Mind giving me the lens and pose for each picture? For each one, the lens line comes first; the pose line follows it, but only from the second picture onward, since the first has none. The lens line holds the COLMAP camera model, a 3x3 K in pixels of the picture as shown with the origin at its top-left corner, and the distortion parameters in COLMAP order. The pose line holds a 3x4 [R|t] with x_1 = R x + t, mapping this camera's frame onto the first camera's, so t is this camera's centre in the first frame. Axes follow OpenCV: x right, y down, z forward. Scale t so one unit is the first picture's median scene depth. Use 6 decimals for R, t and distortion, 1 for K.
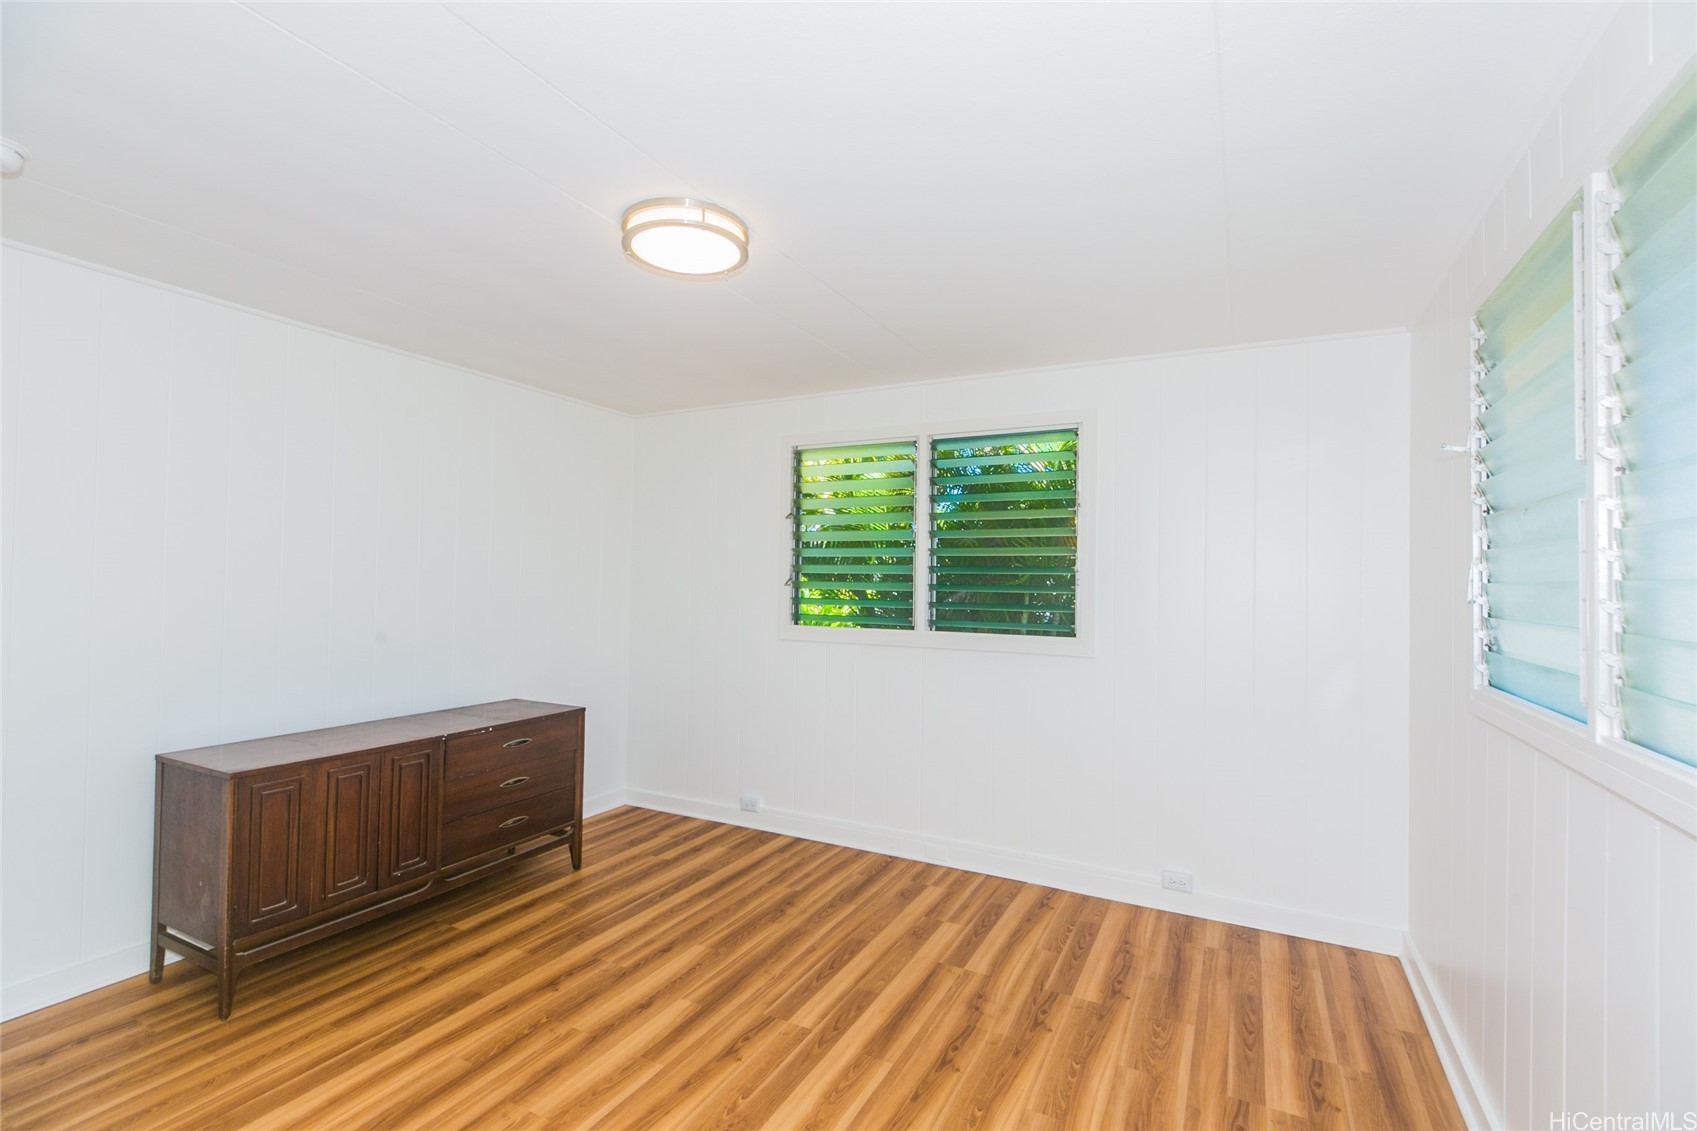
lens RADIAL K [[766.9, 0, 861.5], [0, 766.9, 565.1], [0, 0, 1]] dist [0.001114, -0.000076]
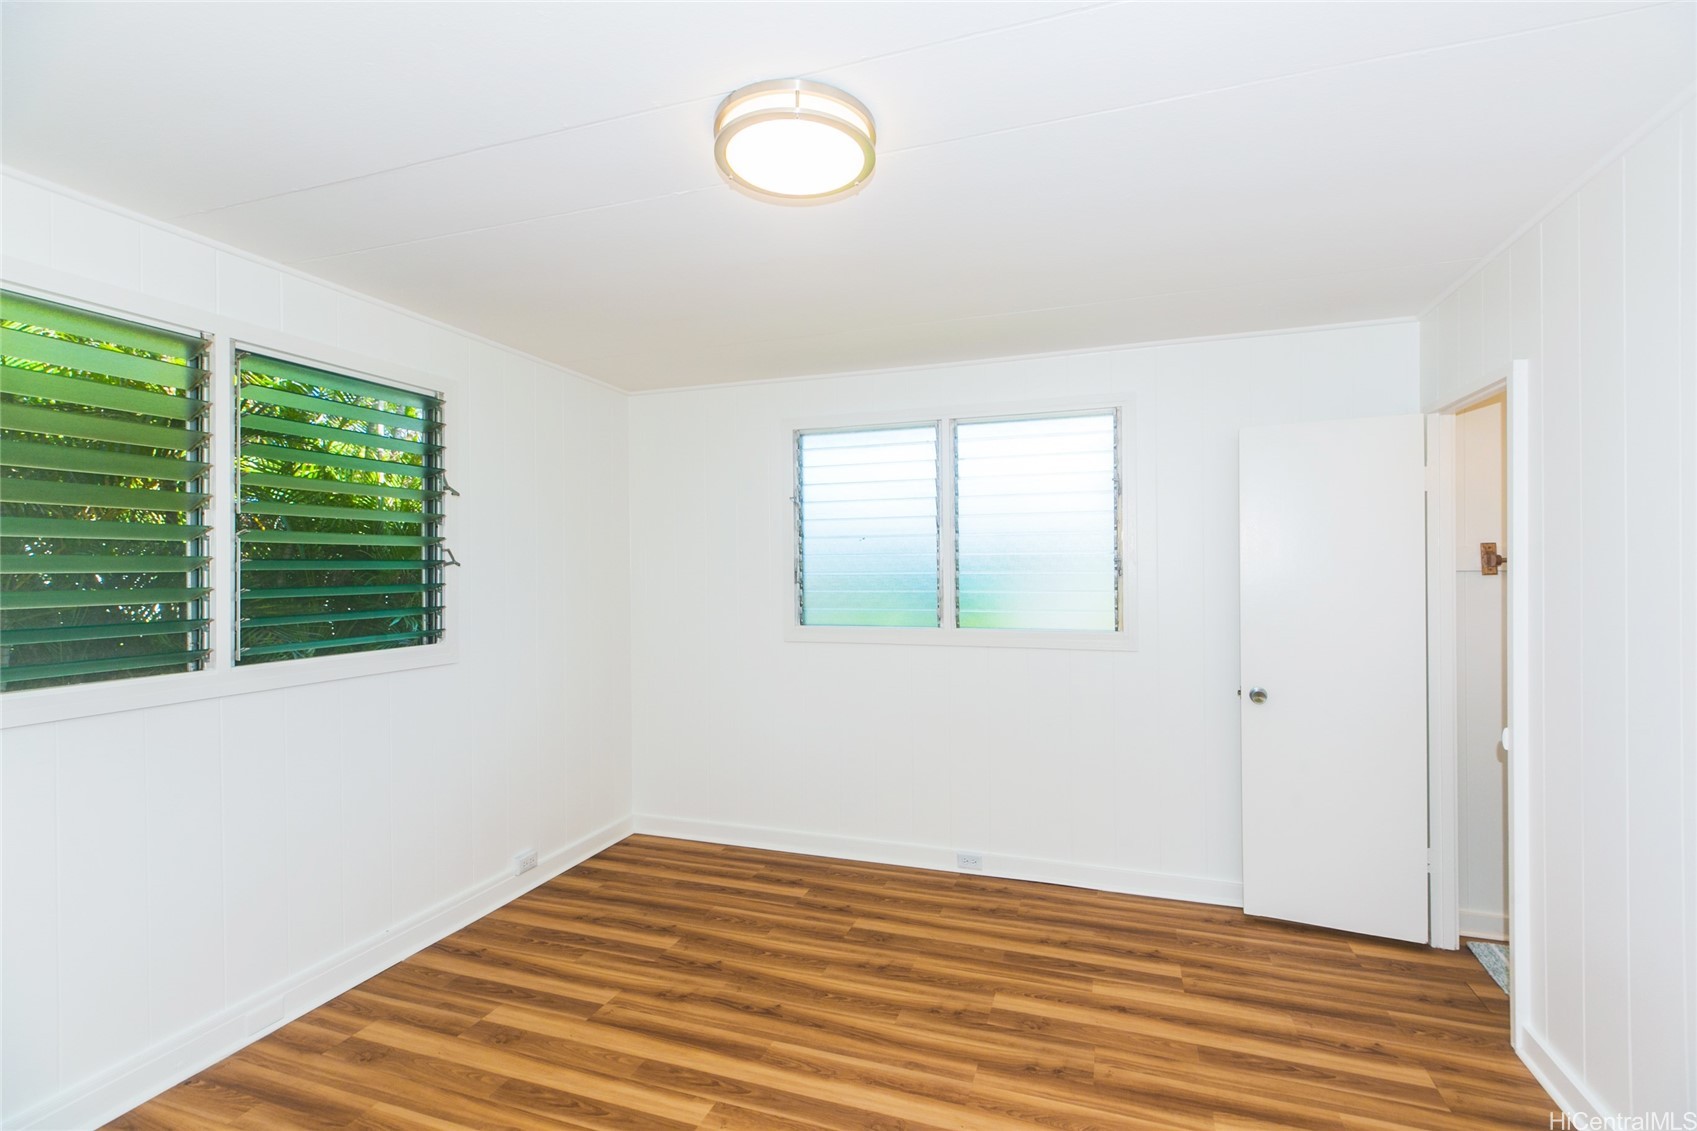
lens RADIAL K [[766.9, 0, 861.5], [0, 766.9, 565.1], [0, 0, 1]] dist [0.001114, -0.000076]
pose [[-0.128849, -0.014395, 0.991560, -0.786782], [0.001168, 0.999892, 0.014668, -0.001999], [-0.991664, 0.003048, -0.128818, 0.810699]]
